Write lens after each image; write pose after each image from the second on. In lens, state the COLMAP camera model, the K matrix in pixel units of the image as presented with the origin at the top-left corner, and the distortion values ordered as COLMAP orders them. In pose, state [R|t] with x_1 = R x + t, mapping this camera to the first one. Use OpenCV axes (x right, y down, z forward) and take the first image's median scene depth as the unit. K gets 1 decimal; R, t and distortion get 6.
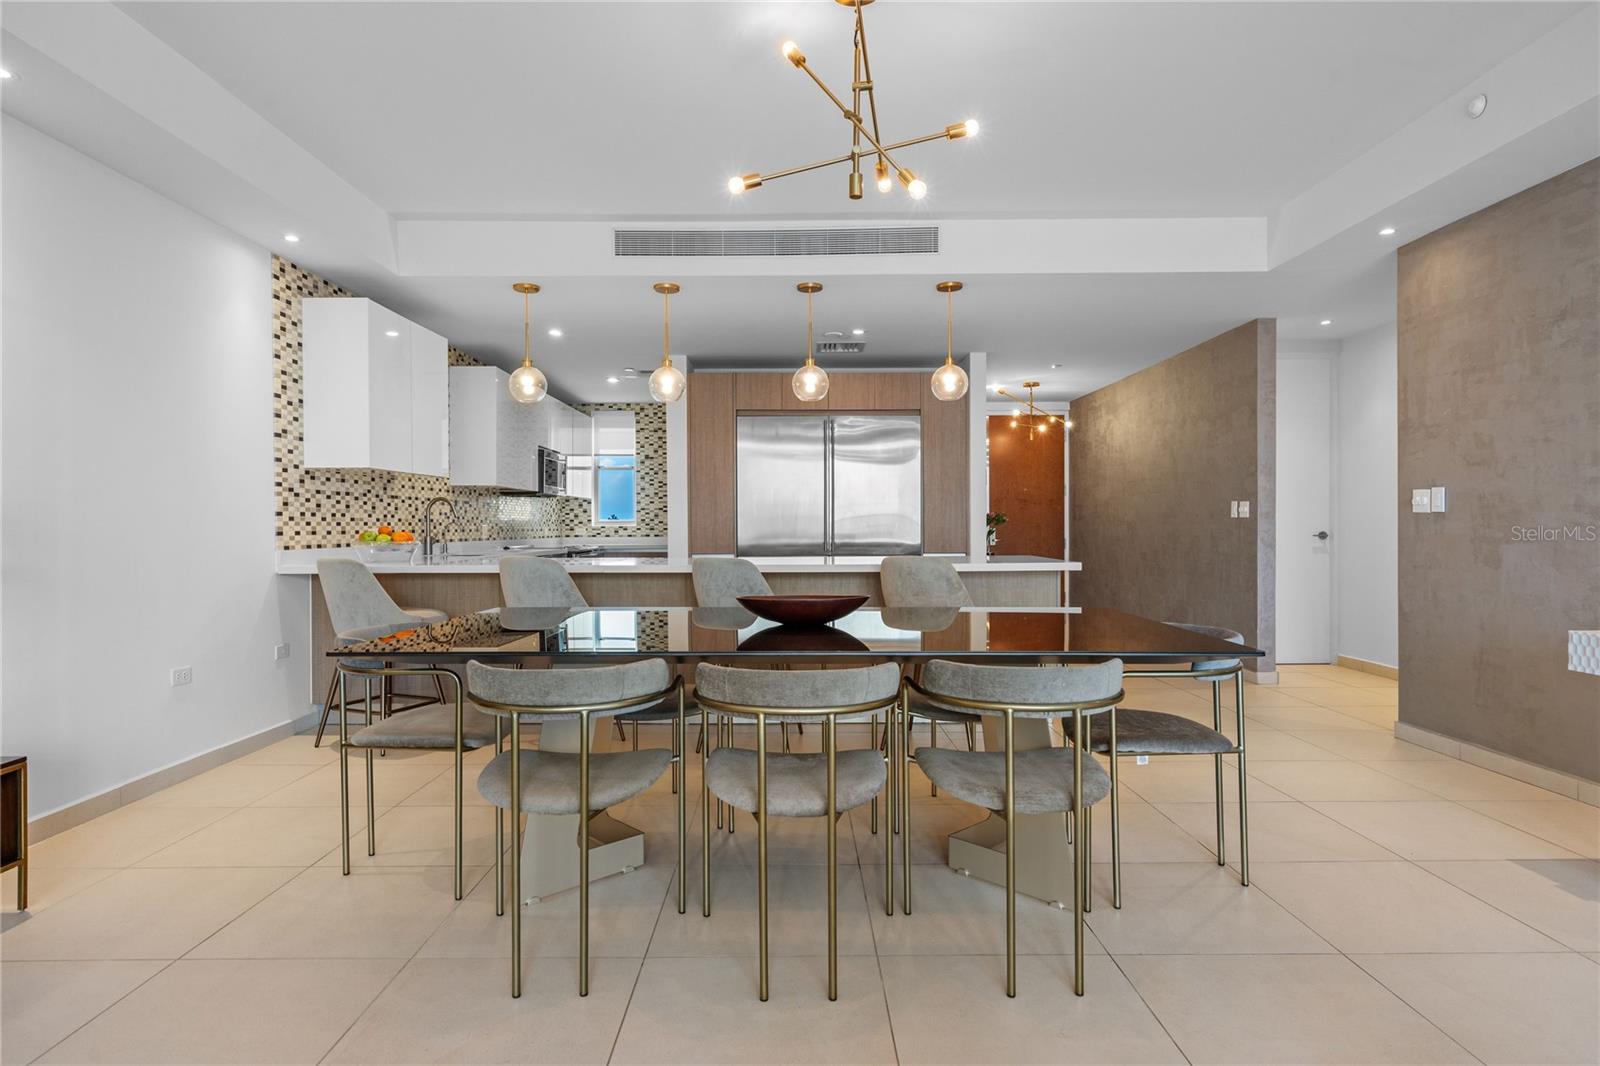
lens RADIAL K [[862.6, 0, 800.0], [0, 862.6, 533.0], [0, 0, 1]] dist [0.001688, 0.000102]
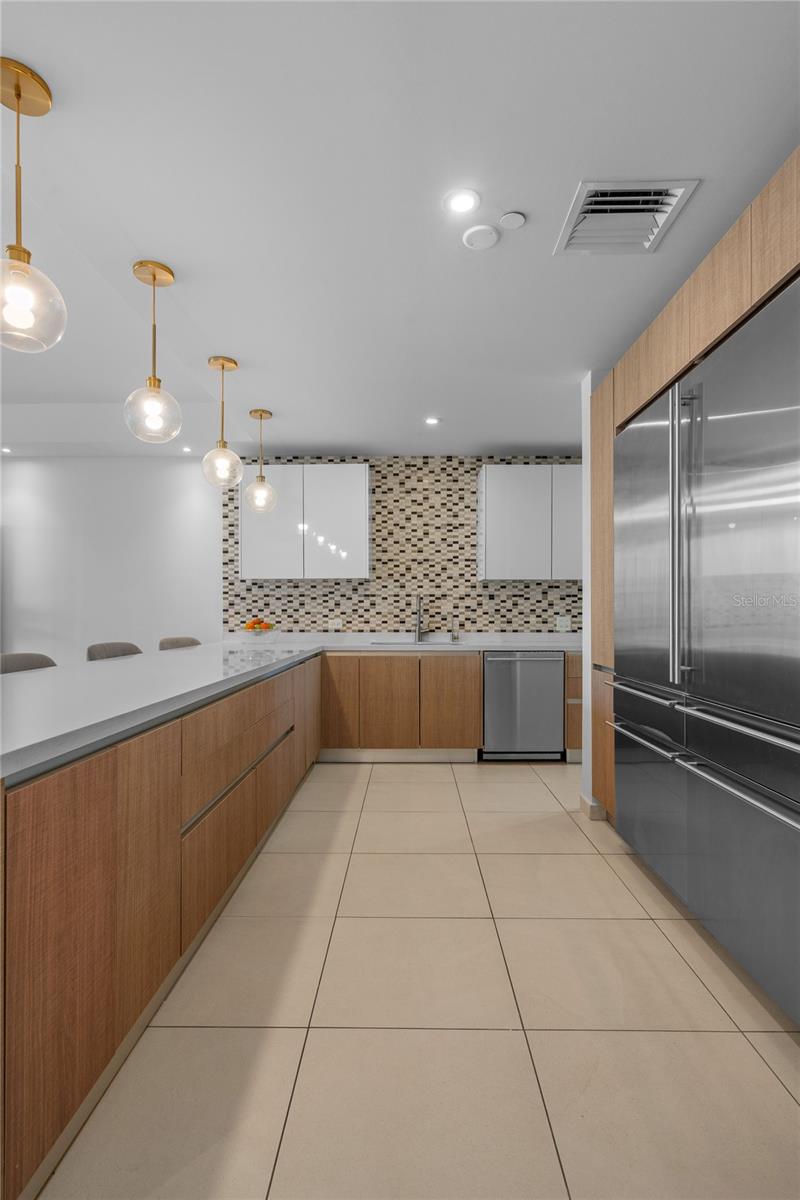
lens RADIAL K [[584.9, 0, 401.6], [0, 584.9, 612.7], [0, 0, 1]] dist [-0.000654, 0.000525]
pose [[-0.022255, -0.004649, -0.999742, 0.477811], [-0.006770, 0.999967, -0.004500, -0.013933], [0.999729, 0.006668, -0.022286, 1.250536]]
